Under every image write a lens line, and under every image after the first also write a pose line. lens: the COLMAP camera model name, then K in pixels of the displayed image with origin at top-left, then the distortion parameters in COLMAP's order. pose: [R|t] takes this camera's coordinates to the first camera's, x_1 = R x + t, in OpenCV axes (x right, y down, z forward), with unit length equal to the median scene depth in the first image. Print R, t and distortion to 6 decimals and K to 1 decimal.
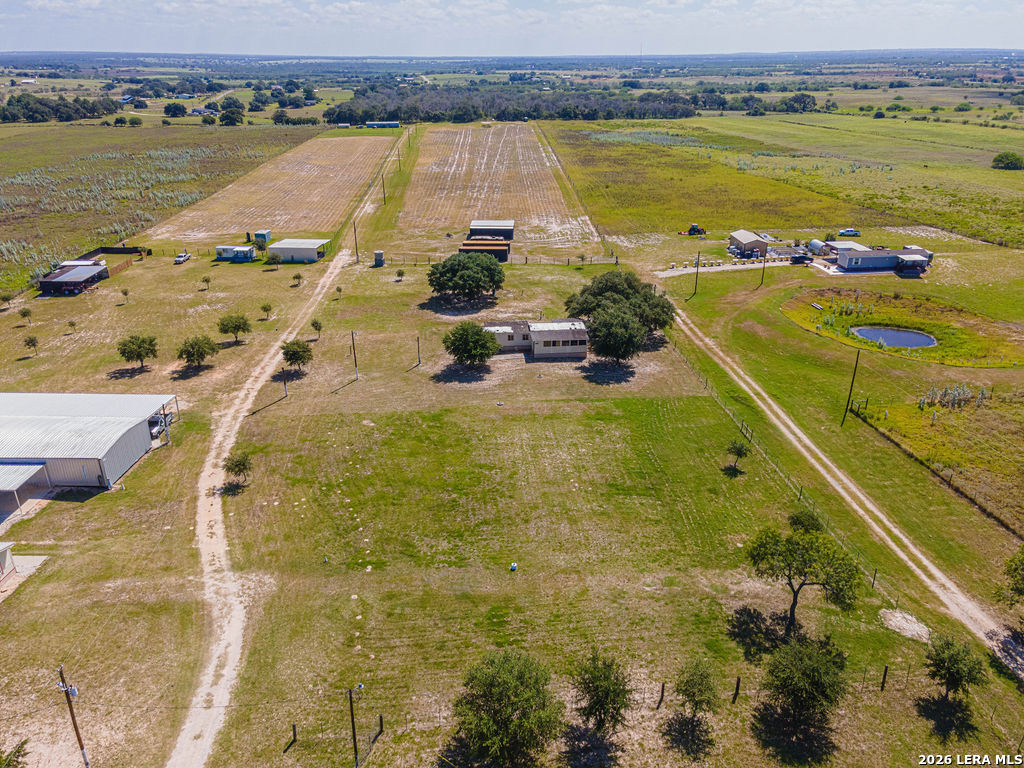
lens RADIAL K [[721.5, 0, 510.3], [0, 721.5, 381.6], [0, 0, 1]] dist [0.024747, 0.008369]
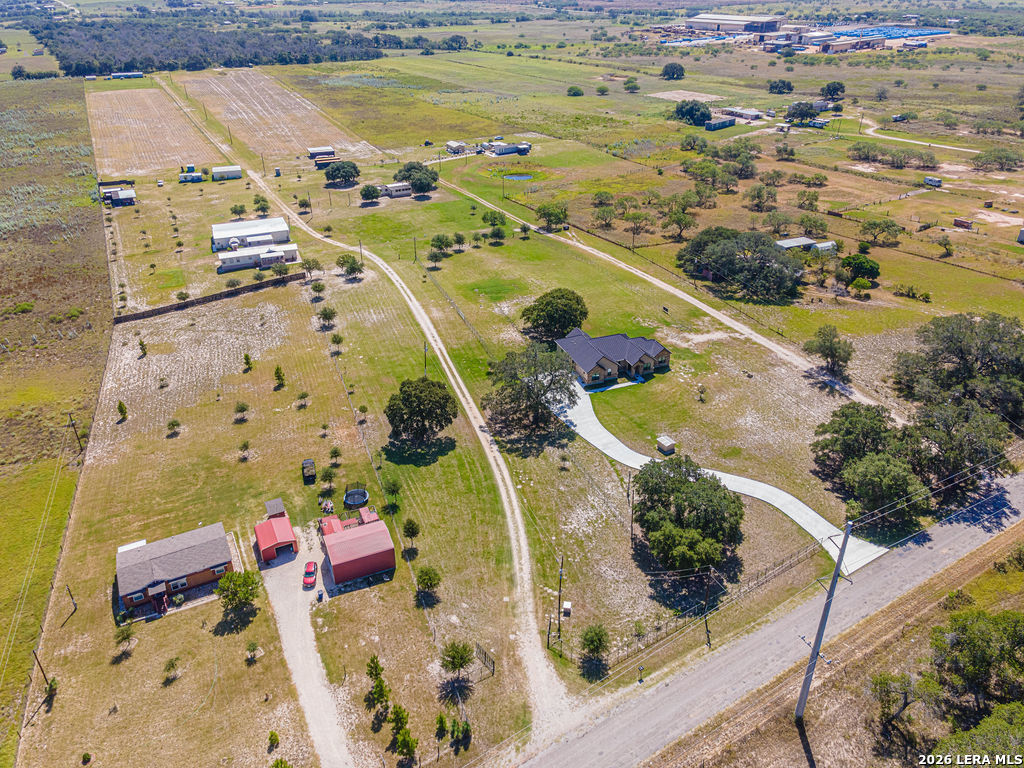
lens RADIAL K [[721.5, 0, 511.7], [0, 721.5, 386.7], [0, 0, 1]] dist [0.024747, 0.008369]
pose [[0.907152, -0.210901, 0.364137, -0.316184], [0.171325, 0.975478, 0.138168, 0.163788], [-0.384347, -0.062954, 0.921040, -0.756269]]
